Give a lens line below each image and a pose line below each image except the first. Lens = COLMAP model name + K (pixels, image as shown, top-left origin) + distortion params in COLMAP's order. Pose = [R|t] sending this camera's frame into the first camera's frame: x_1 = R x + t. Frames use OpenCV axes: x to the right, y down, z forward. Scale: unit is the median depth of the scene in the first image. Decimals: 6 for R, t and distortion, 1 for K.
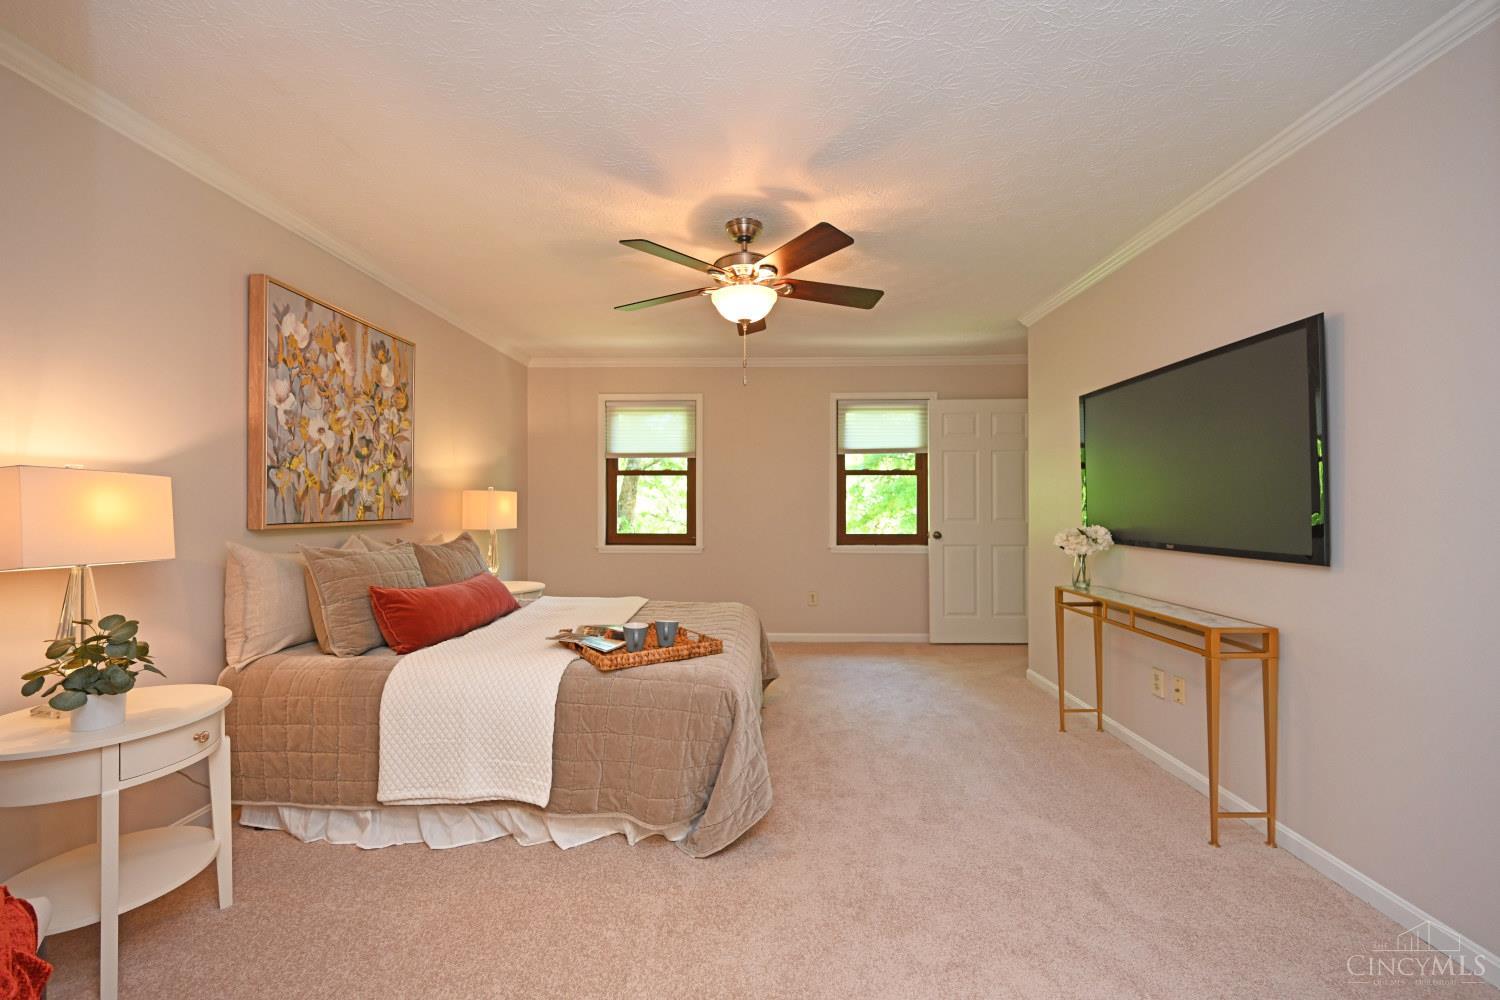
lens RADIAL K [[583.9, 0, 742.1], [0, 583.9, 500.9], [0, 0, 1]] dist [-0.000821, -0.000313]
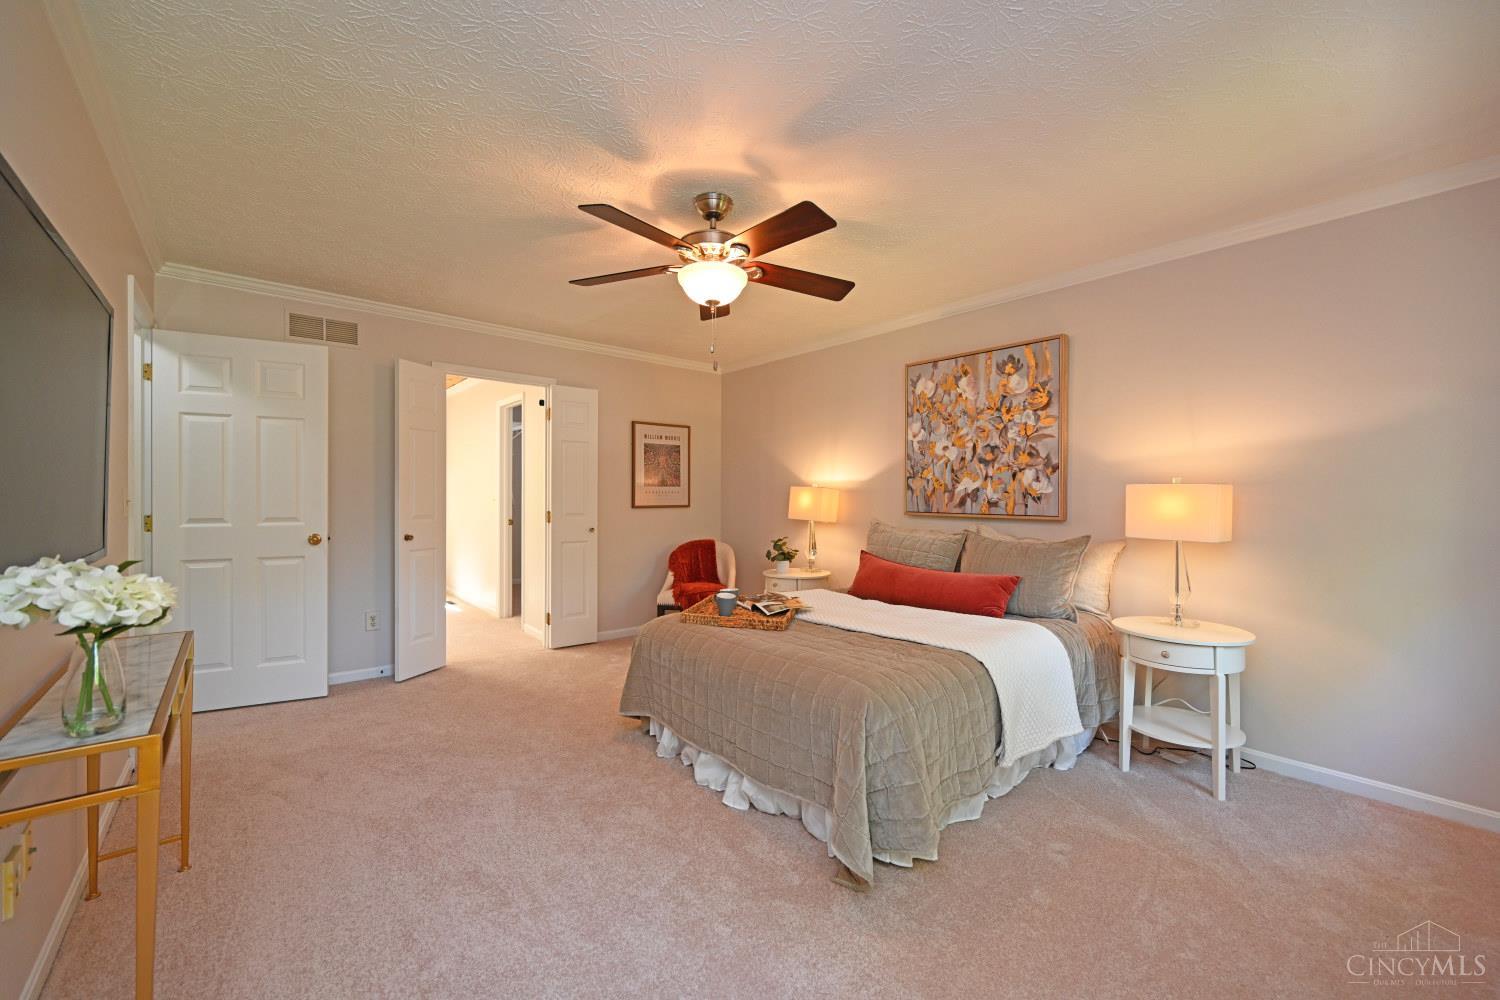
lens RADIAL K [[583.9, 0, 751.4], [0, 583.9, 498.0], [0, 0, 1]] dist [-0.000821, -0.000313]
pose [[-0.734240, -0.000344, -0.678890, 0.545695], [-0.002053, 0.999996, 0.001713, -0.000866], [0.678887, 0.002651, -0.734238, 1.594763]]
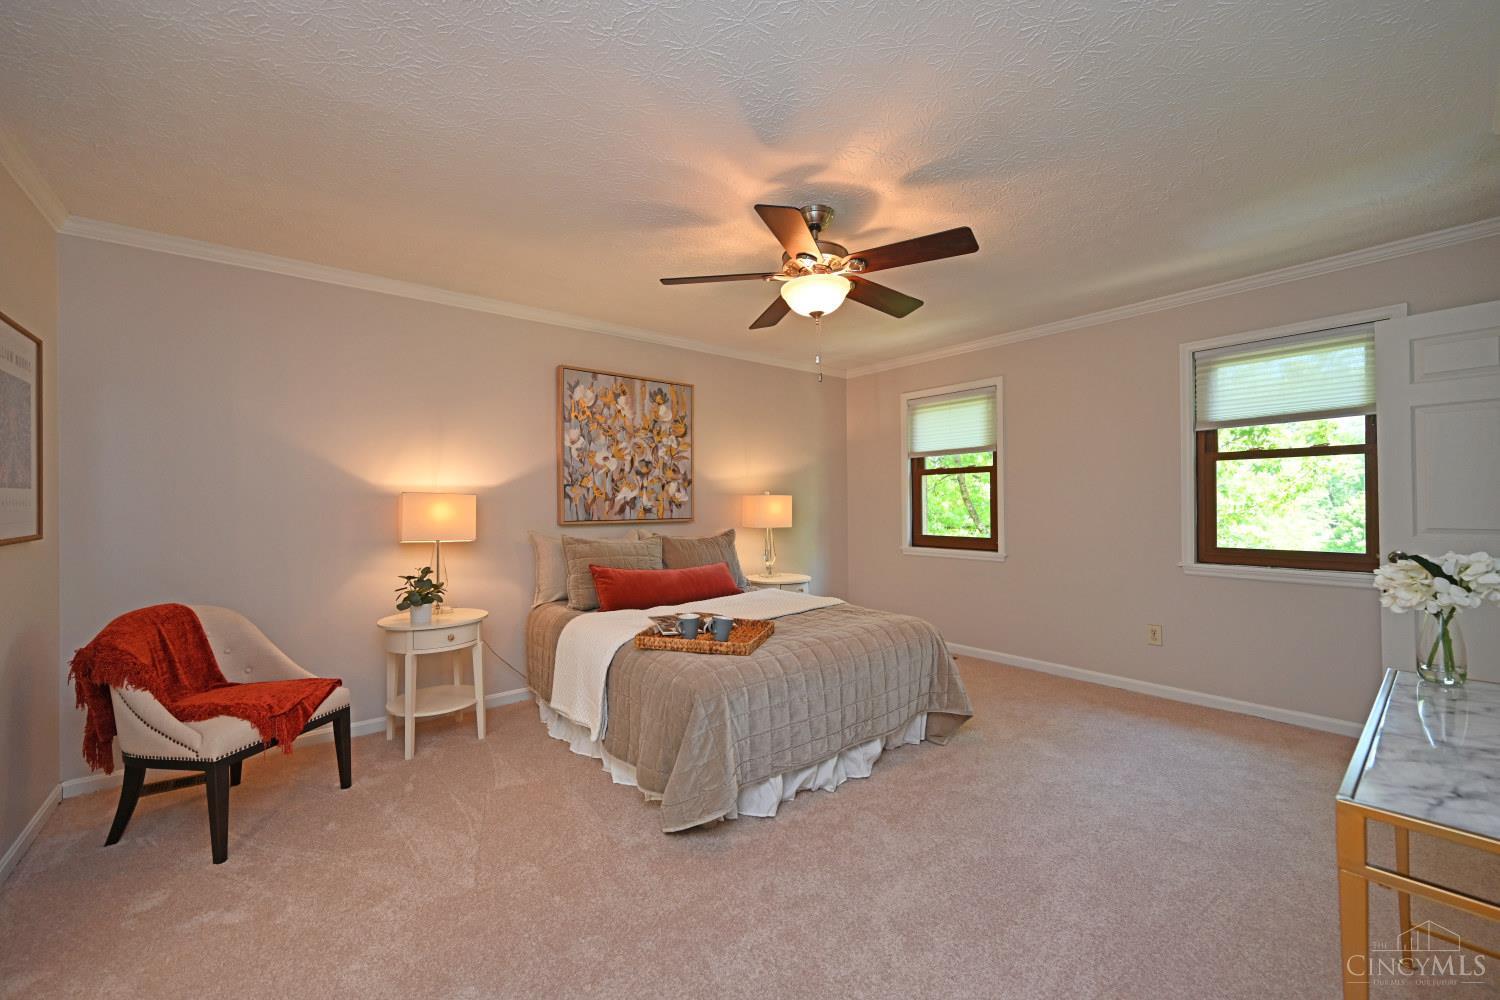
lens RADIAL K [[583.9, 0, 750.9], [0, 583.9, 500.0], [0, 0, 1]] dist [-0.000821, -0.000313]
pose [[0.658235, -0.010283, -0.752742, 0.594581], [0.012697, 0.999916, -0.002556, -0.006197], [0.752706, -0.007875, 0.658310, 0.275385]]
